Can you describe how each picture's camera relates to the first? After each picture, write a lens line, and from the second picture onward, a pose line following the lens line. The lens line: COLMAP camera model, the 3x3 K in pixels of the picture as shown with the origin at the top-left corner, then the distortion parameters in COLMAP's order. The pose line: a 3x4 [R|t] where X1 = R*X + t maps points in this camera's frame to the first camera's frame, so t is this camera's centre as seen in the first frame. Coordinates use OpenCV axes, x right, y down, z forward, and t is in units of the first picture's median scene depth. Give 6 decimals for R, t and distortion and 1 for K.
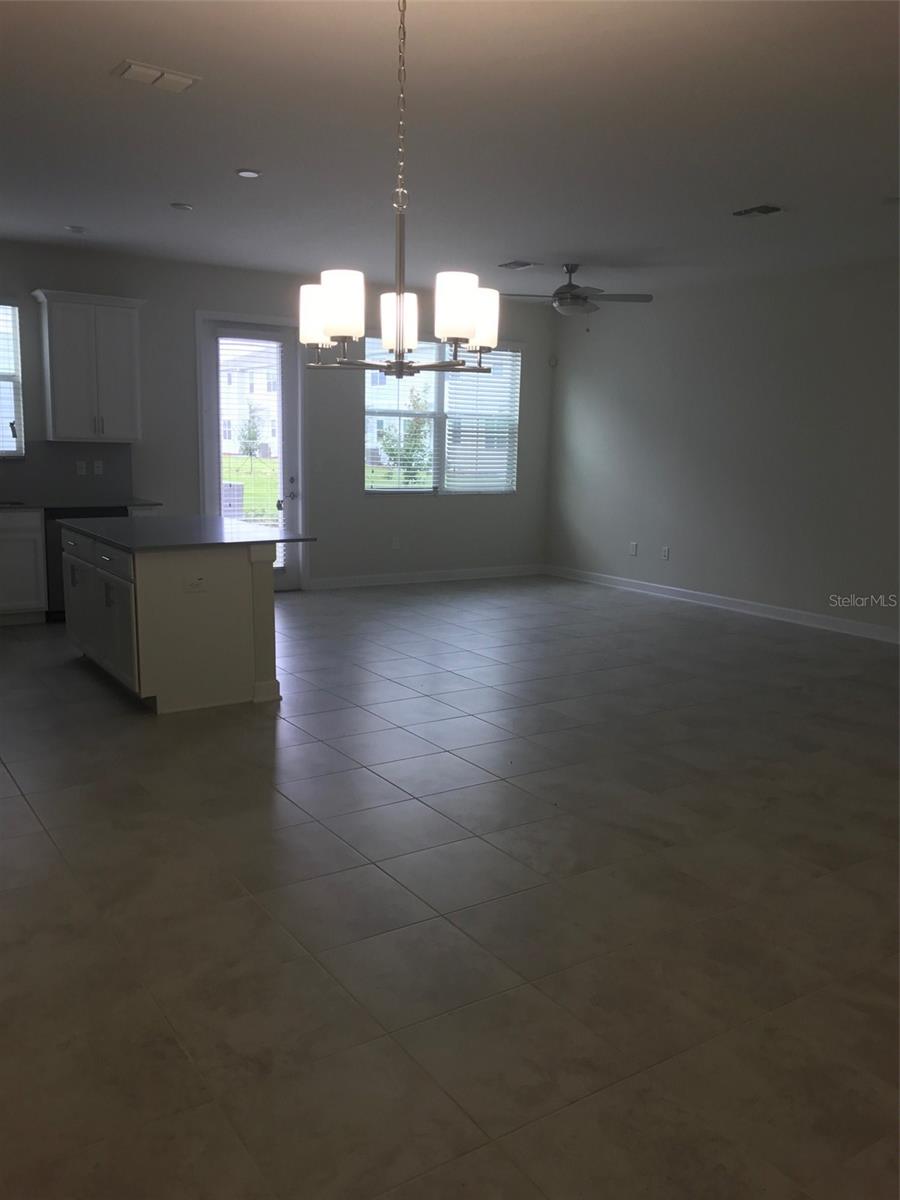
lens RADIAL K [[979.0, 0, 455.4], [0, 979.0, 603.2], [0, 0, 1]] dist [0.006356, -0.017220]
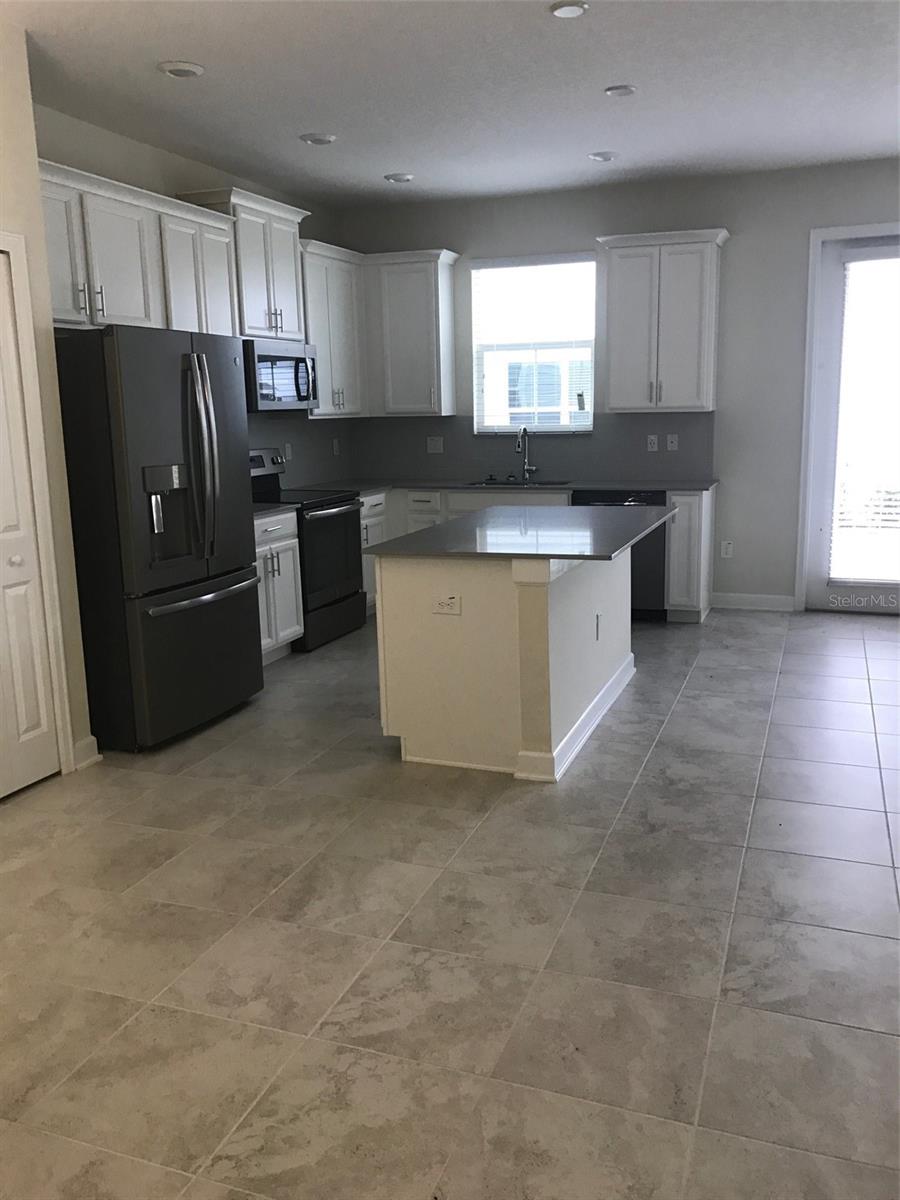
lens RADIAL K [[979.0, 0, 454.4], [0, 979.0, 597.2], [0, 0, 1]] dist [0.006356, -0.017220]
pose [[0.584040, 0.122071, -0.802494, 0.226148], [-0.103497, 0.991757, 0.075537, -0.053726], [0.805100, 0.038939, 0.591860, 0.375647]]
